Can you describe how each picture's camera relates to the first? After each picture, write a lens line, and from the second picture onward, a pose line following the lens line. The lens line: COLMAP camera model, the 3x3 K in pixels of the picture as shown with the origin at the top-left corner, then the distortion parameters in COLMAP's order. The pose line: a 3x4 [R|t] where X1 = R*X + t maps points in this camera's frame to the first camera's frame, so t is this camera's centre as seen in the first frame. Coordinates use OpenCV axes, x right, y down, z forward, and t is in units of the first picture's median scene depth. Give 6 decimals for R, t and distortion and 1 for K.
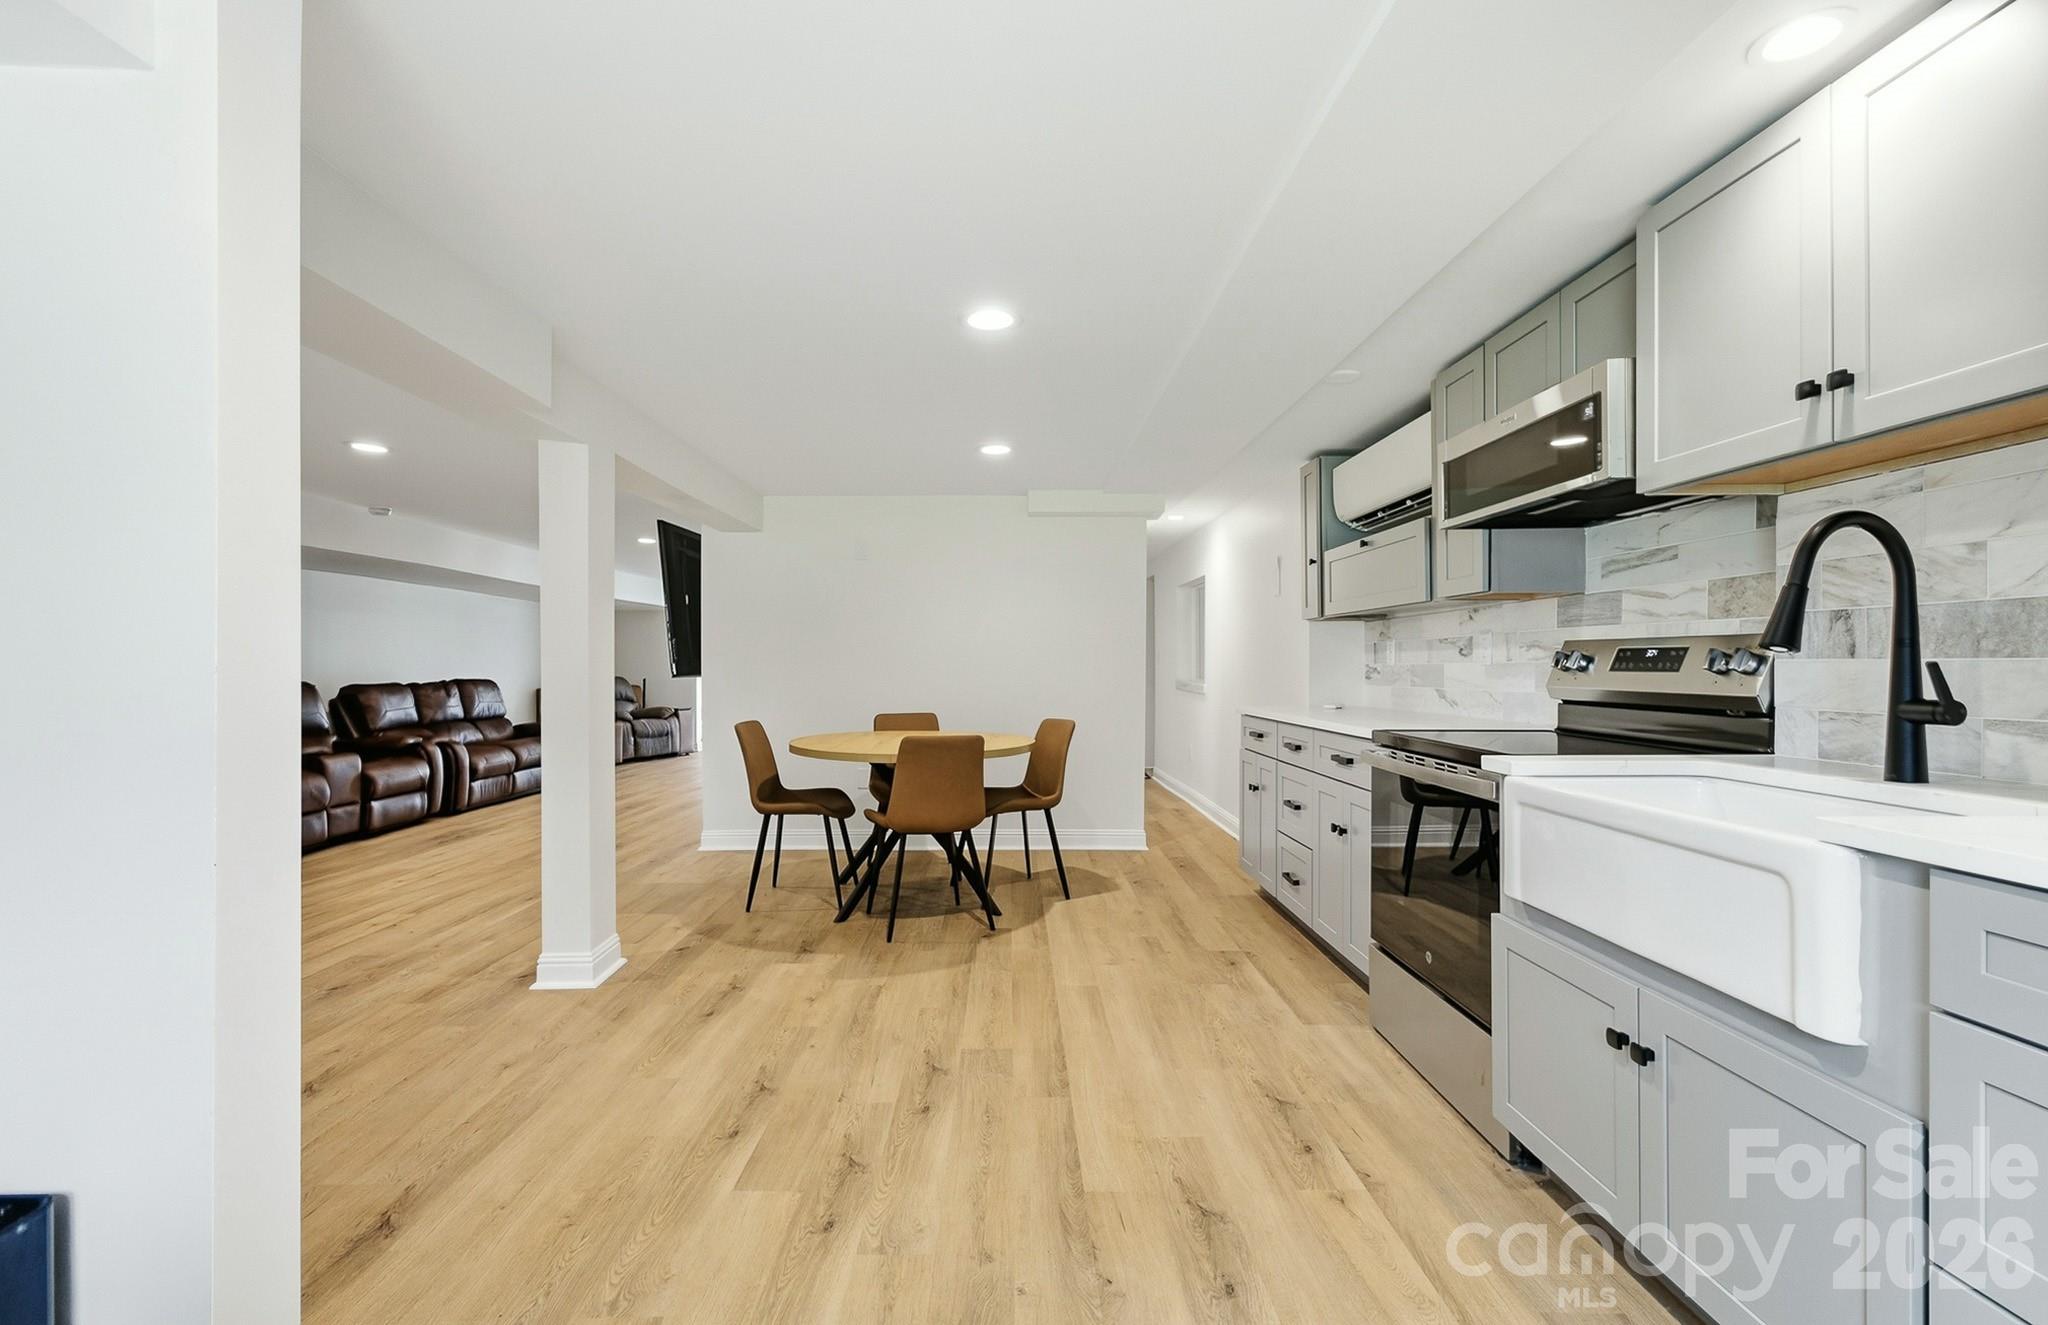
lens RADIAL K [[882.5, 0, 1017.1], [0, 882.5, 665.6], [0, 0, 1]] dist [-0.000636, -0.000214]
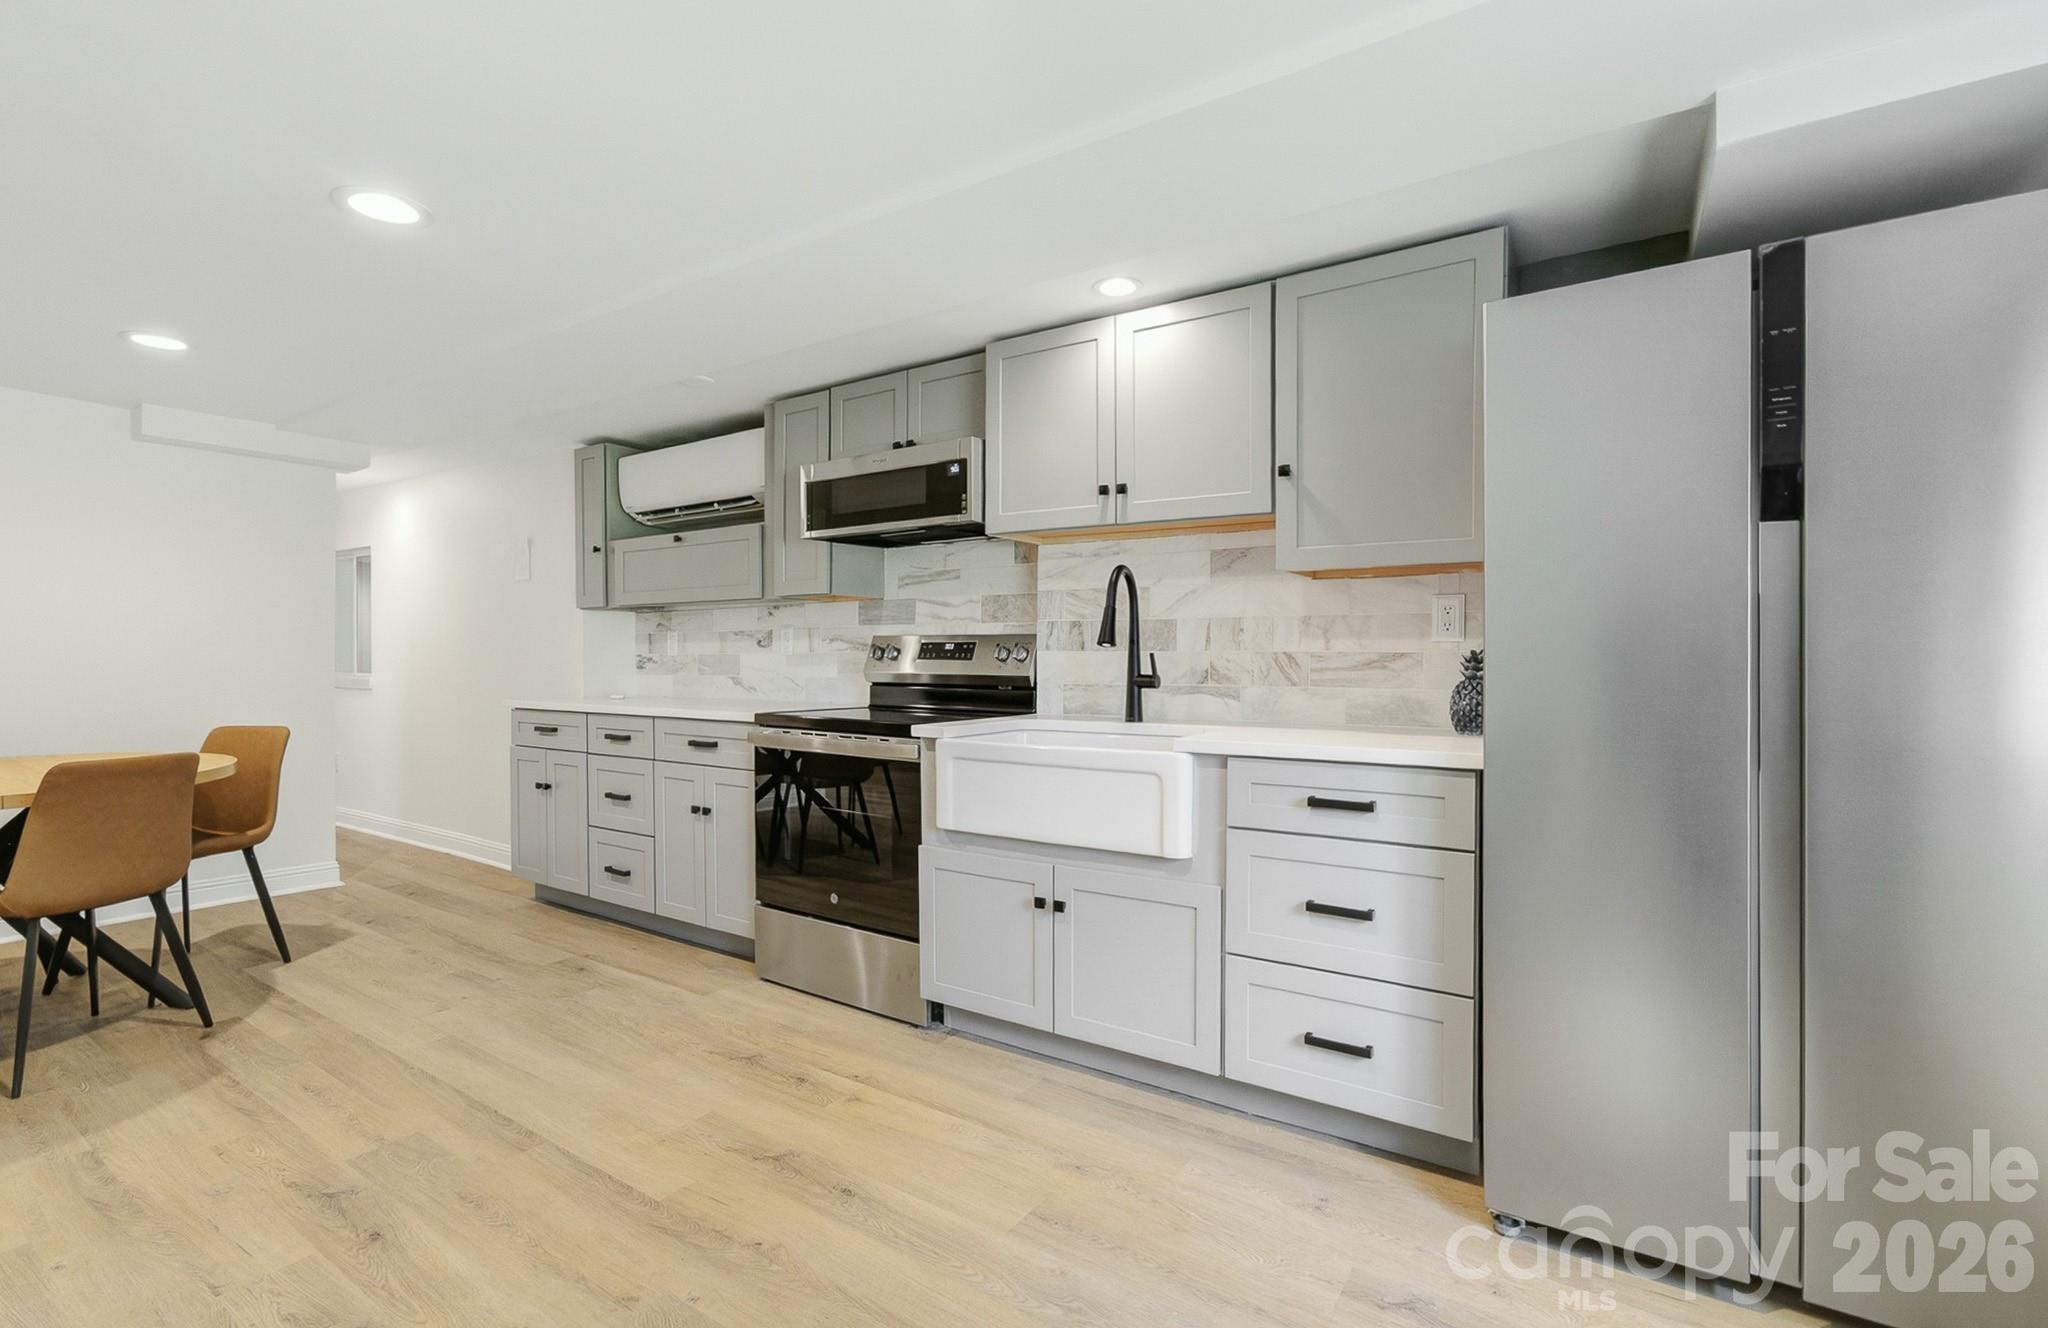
lens RADIAL K [[891.9, 0, 1027.1], [0, 891.9, 680.0], [0, 0, 1]] dist [-0.074761, 0.020171]
pose [[0.549283, -0.026614, 0.835212, -0.366459], [0.002467, 0.999540, 0.030228, -0.002691], [-0.835633, -0.014543, 0.549096, 0.116862]]
